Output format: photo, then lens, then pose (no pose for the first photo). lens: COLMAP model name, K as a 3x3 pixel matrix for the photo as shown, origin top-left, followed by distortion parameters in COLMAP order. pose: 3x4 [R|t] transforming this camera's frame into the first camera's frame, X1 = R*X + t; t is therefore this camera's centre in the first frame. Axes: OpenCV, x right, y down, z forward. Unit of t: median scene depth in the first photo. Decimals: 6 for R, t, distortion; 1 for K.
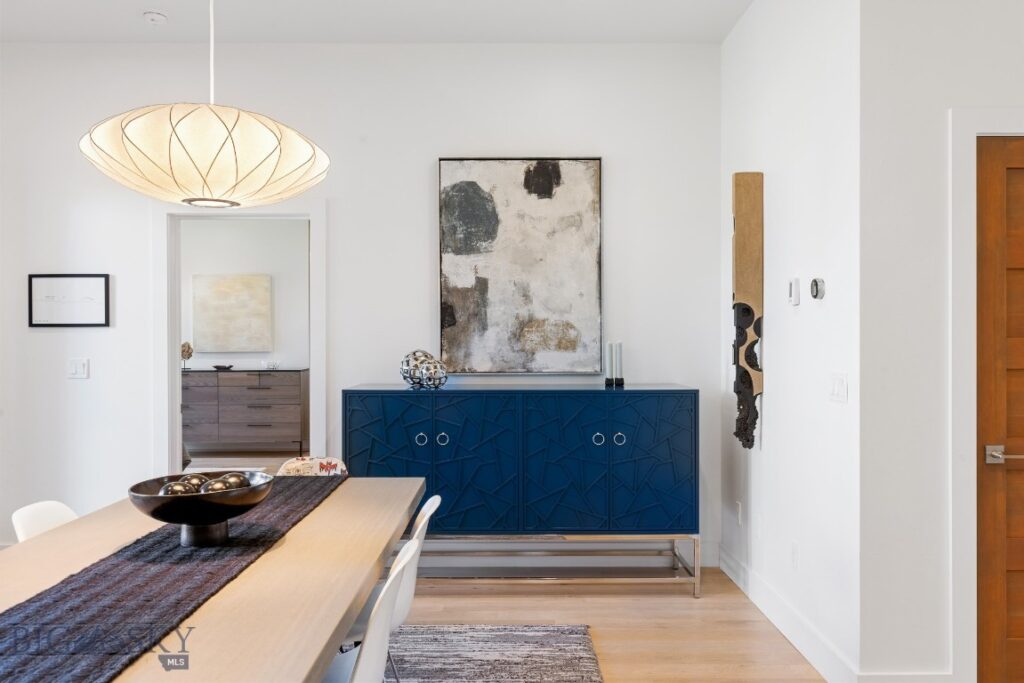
lens RADIAL K [[794.2, 0, 512.0], [0, 794.2, 341.5], [0, 0, 1]] dist [0.009169, -0.000896]
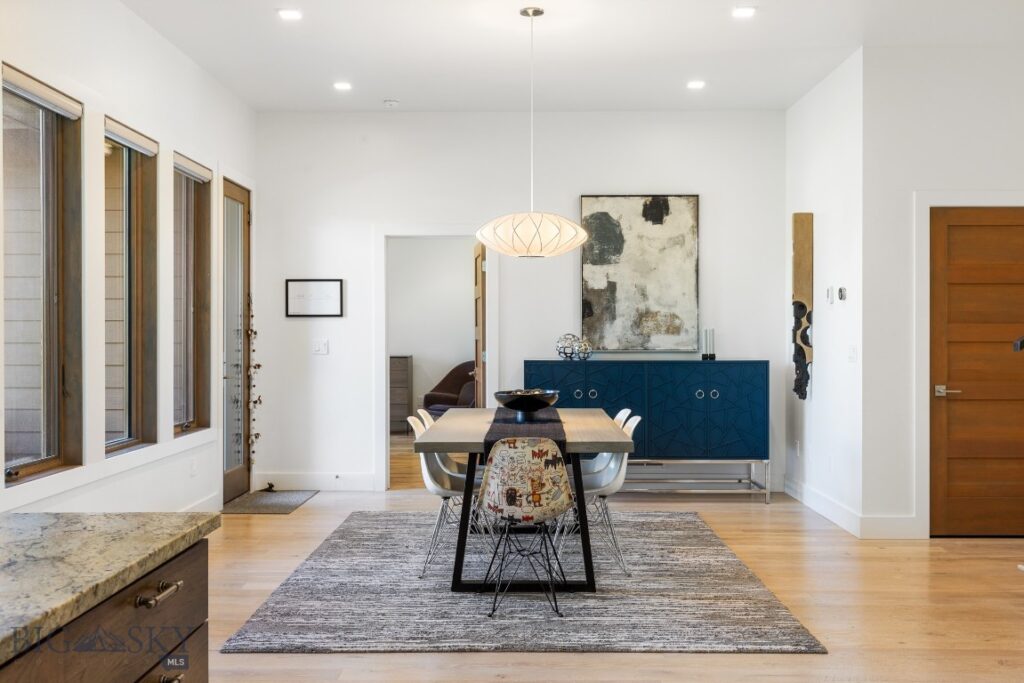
lens RADIAL K [[983.2, 0, 512.0], [0, 983.2, 341.5], [0, 0, 1]] dist [0.004140, 0.010212]
pose [[0.999639, 0.001768, -0.026813, -0.167334], [-0.001637, 0.999987, 0.004899, 0.016024], [0.026821, -0.004854, 0.999628, -0.726061]]
